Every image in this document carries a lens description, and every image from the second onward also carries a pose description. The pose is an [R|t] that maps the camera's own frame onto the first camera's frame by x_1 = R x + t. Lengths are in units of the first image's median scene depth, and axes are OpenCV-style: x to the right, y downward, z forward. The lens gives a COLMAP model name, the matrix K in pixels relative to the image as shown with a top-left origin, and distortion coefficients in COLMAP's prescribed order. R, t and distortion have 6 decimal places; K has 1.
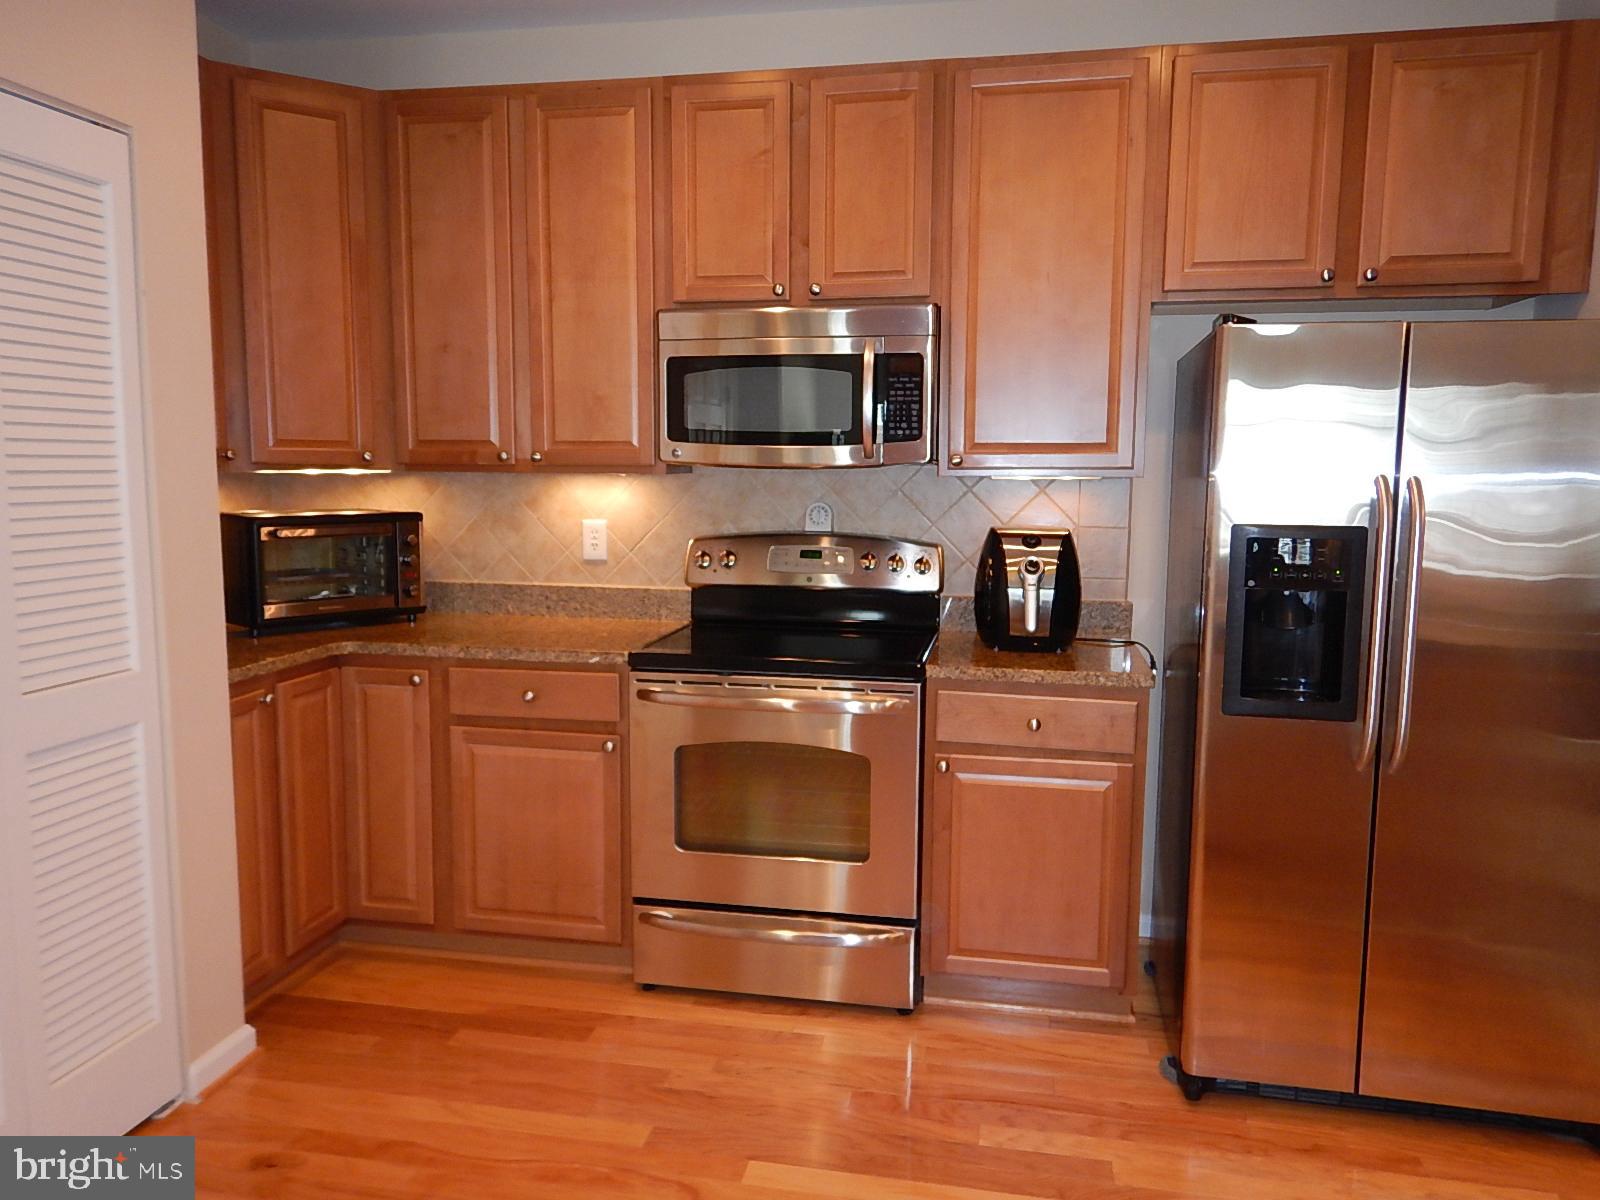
lens RADIAL K [[1148.8, 0, 792.7], [0, 1148.8, 597.7], [0, 0, 1]] dist [0.025536, -0.012020]
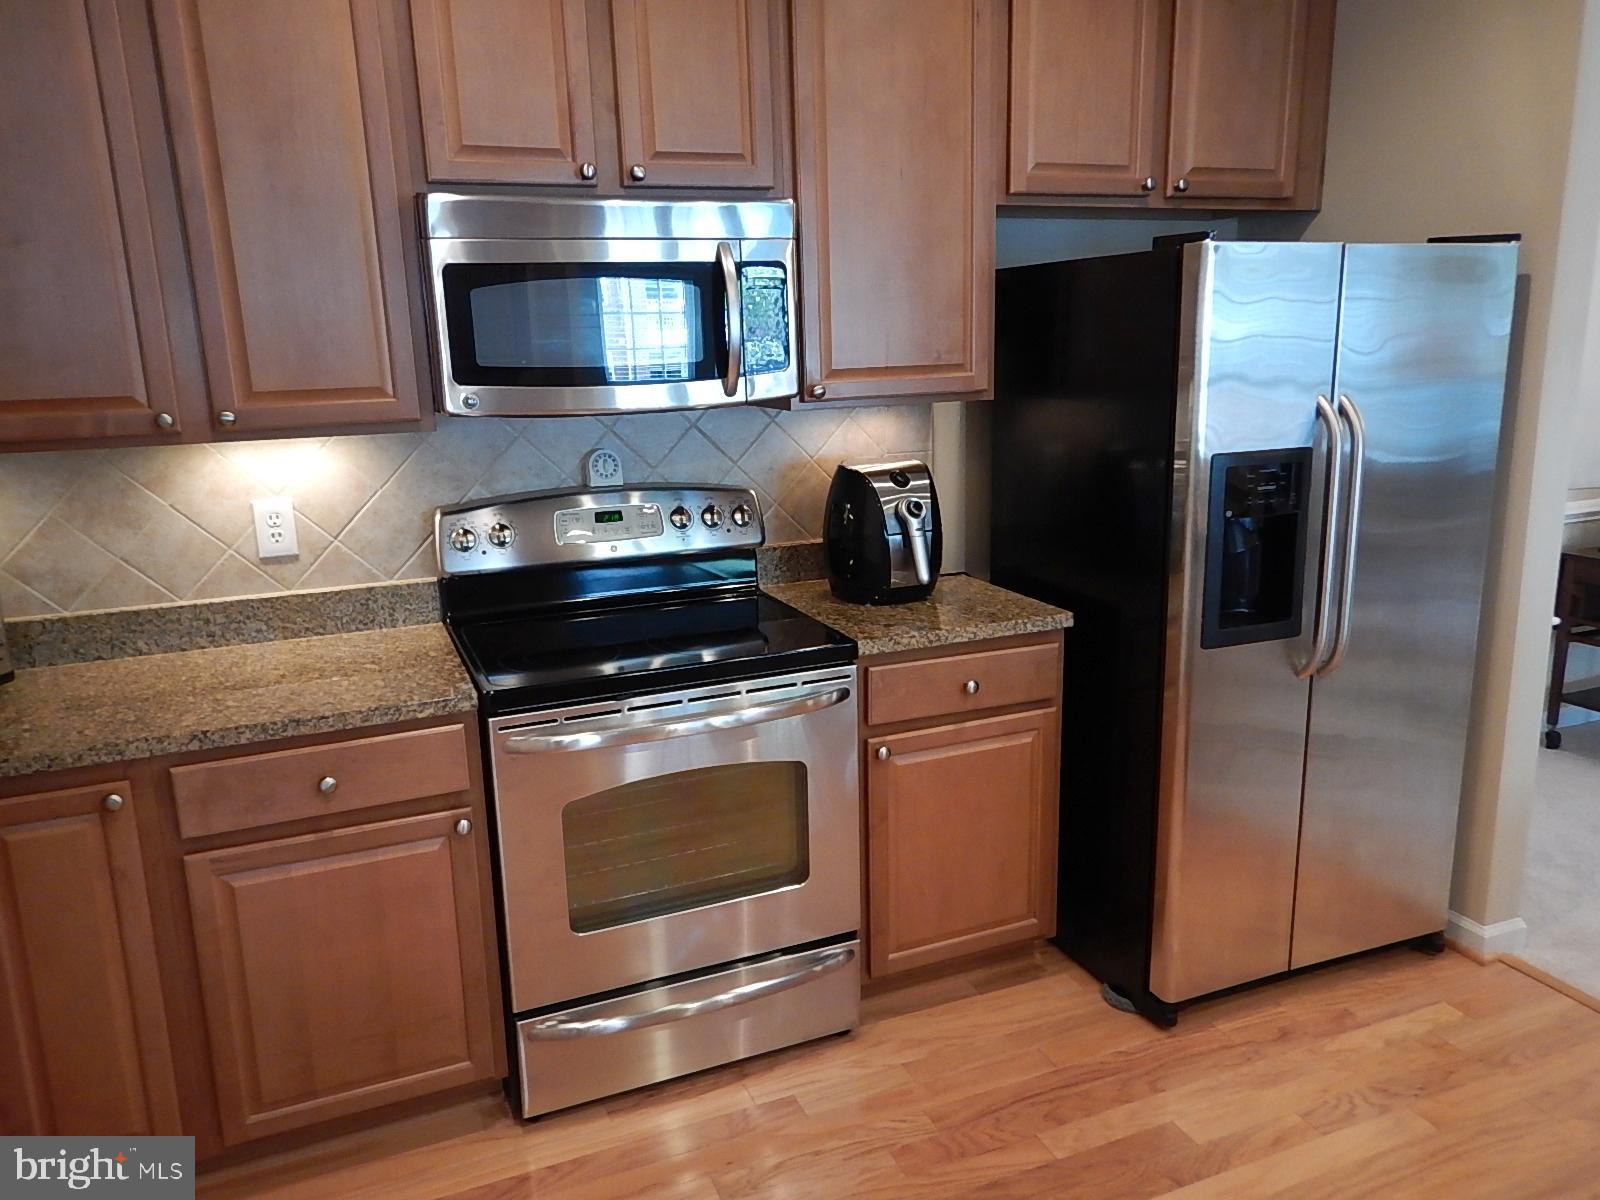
lens RADIAL K [[1148.8, 0, 801.9], [0, 1148.8, 594.5], [0, 0, 1]] dist [0.025536, -0.012020]
pose [[0.833385, -0.151449, 0.531538, -0.325580], [0.098074, 0.986984, 0.127449, -0.078628], [-0.543922, -0.054084, 0.837391, 0.283753]]
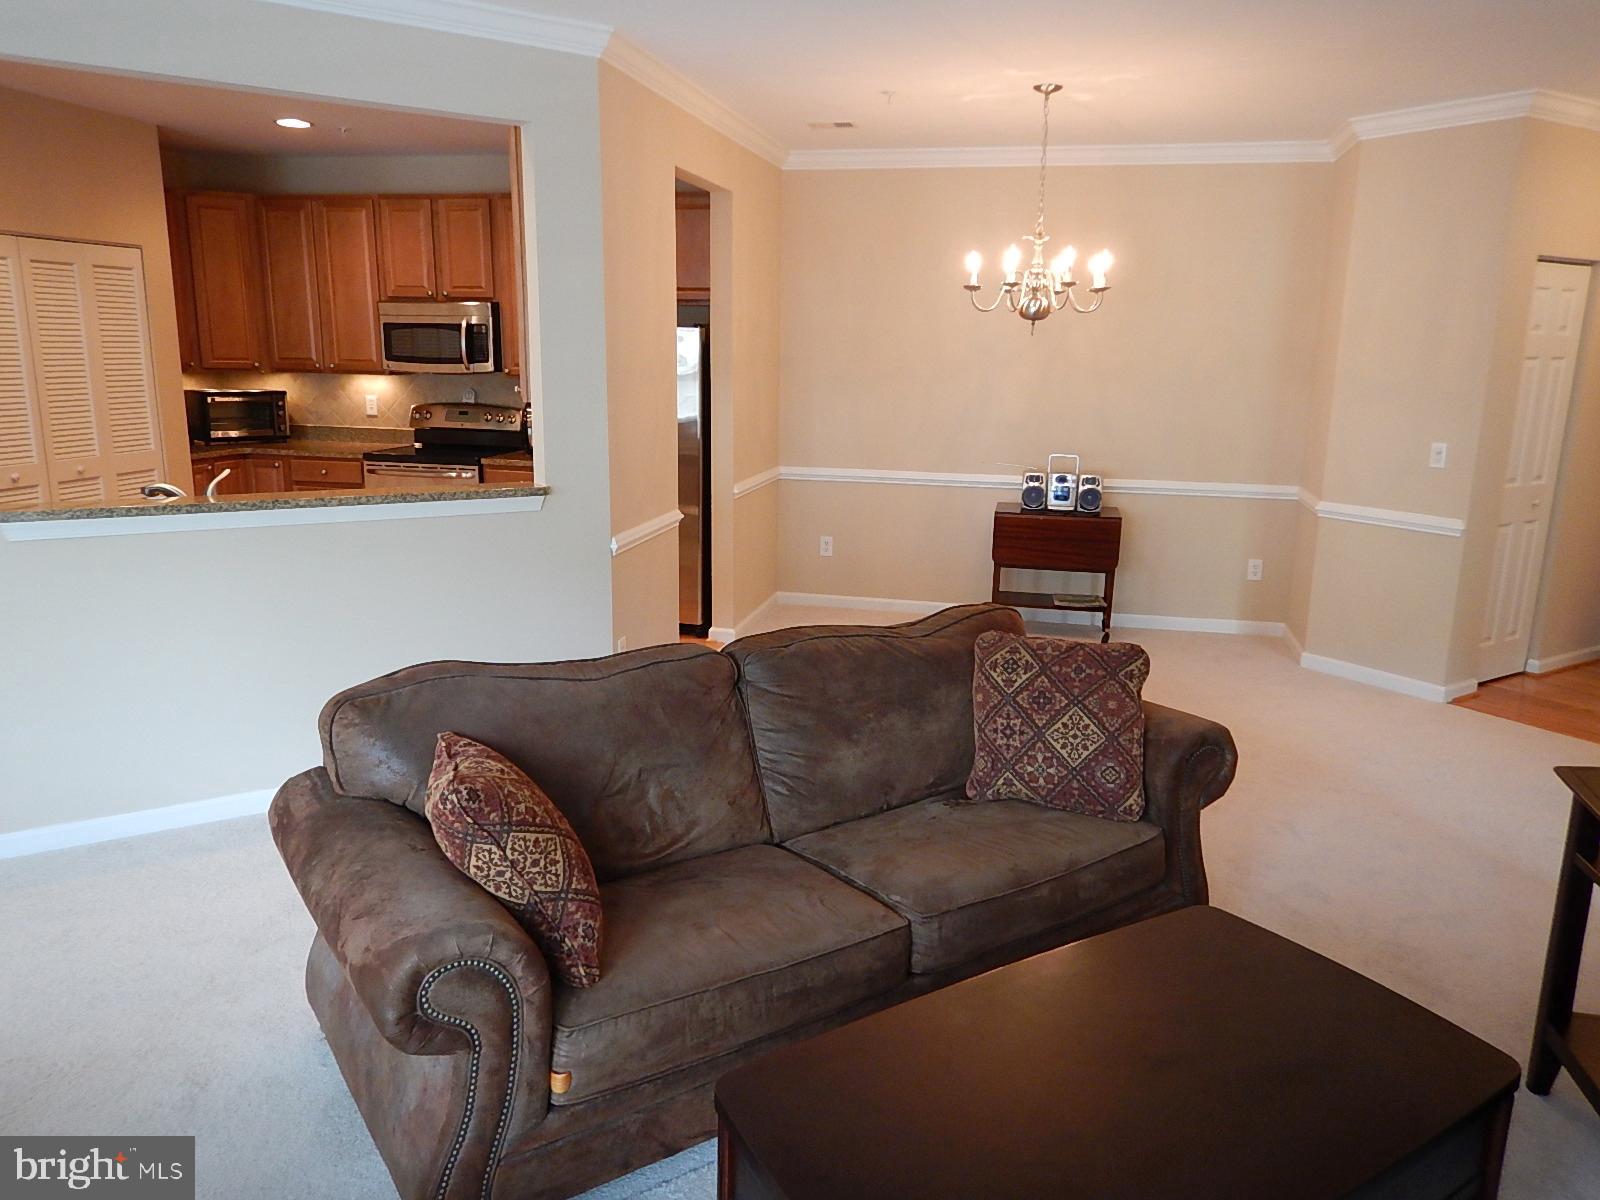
lens RADIAL K [[1148.8, 0, 802.9], [0, 1148.8, 602.6], [0, 0, 1]] dist [0.025536, -0.012020]
pose [[0.999737, 0.014990, -0.017328, 0.751576], [-0.013080, 0.994335, 0.105486, 0.085938], [0.018811, -0.105231, 0.994270, -1.273604]]
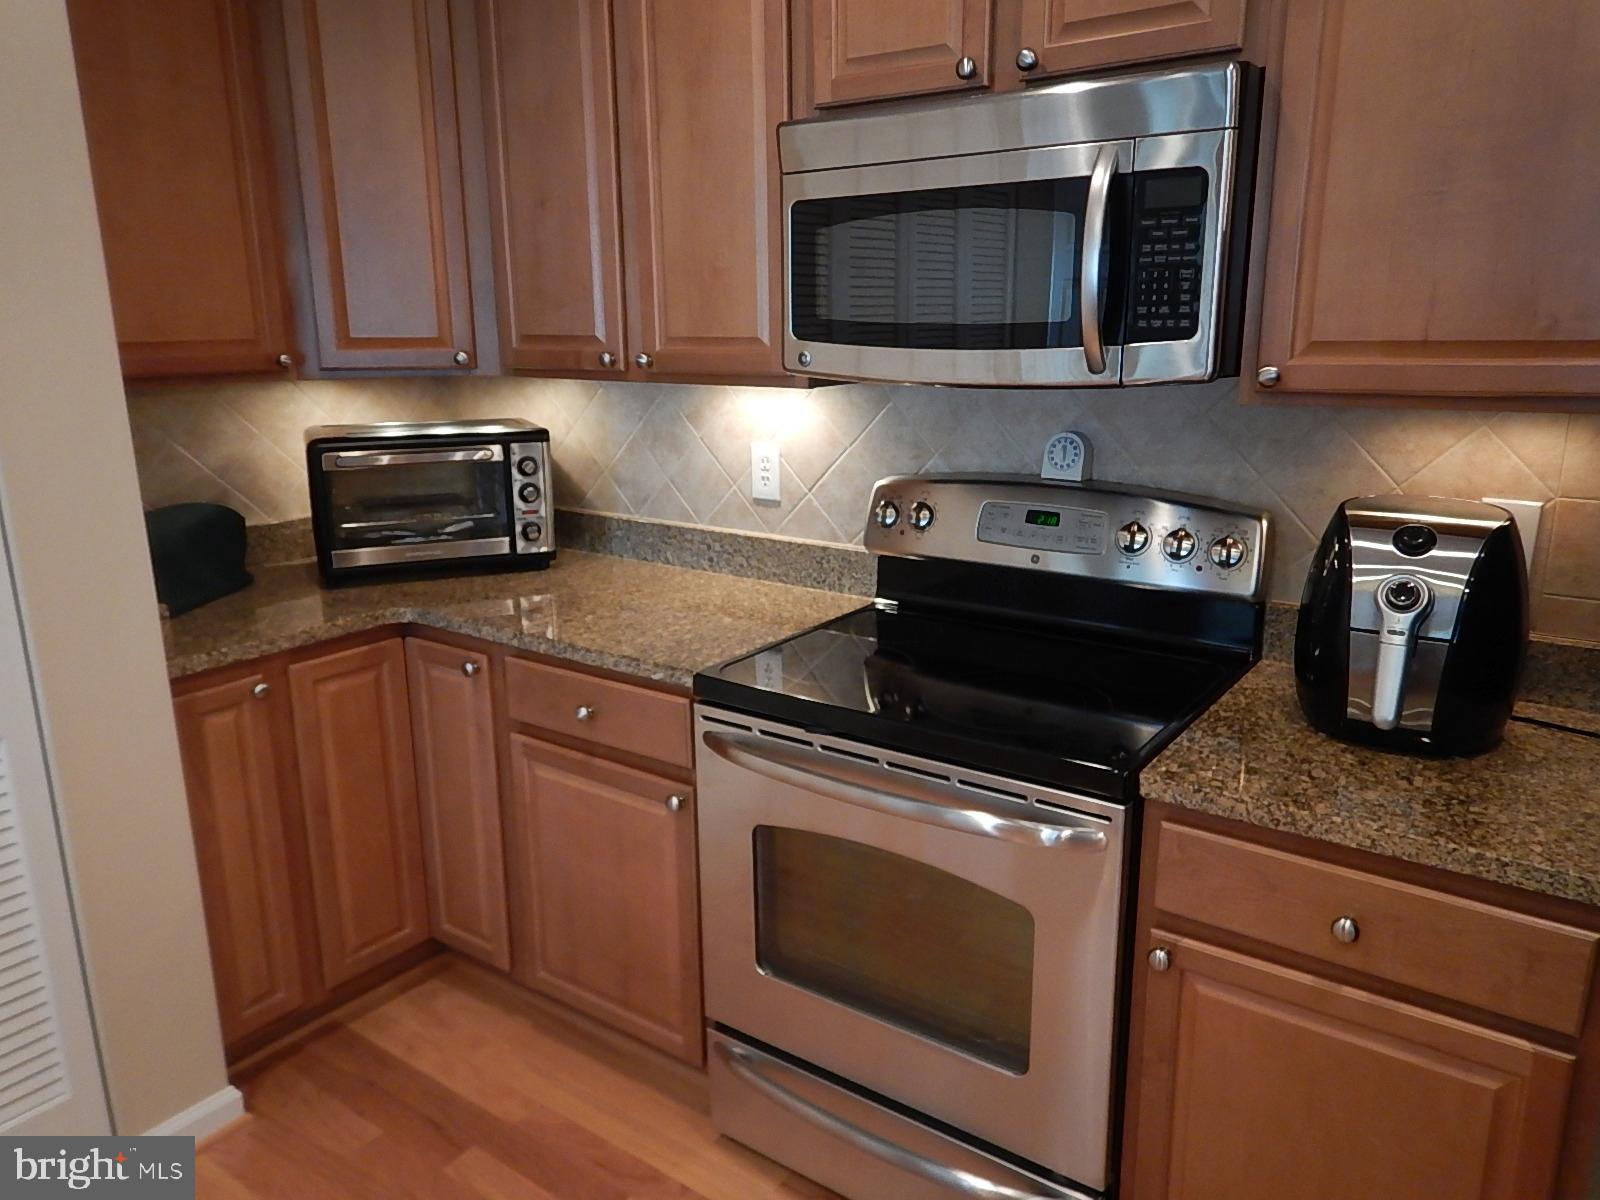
lens RADIAL K [[1148.8, 0, 795.0], [0, 1148.8, 597.6], [0, 0, 1]] dist [0.025536, -0.012020]
pose [[0.908491, 0.086711, -0.408809, 0.163593], [-0.033950, 0.990317, 0.134606, -0.080131], [0.416522, -0.108410, 0.902639, 0.410314]]
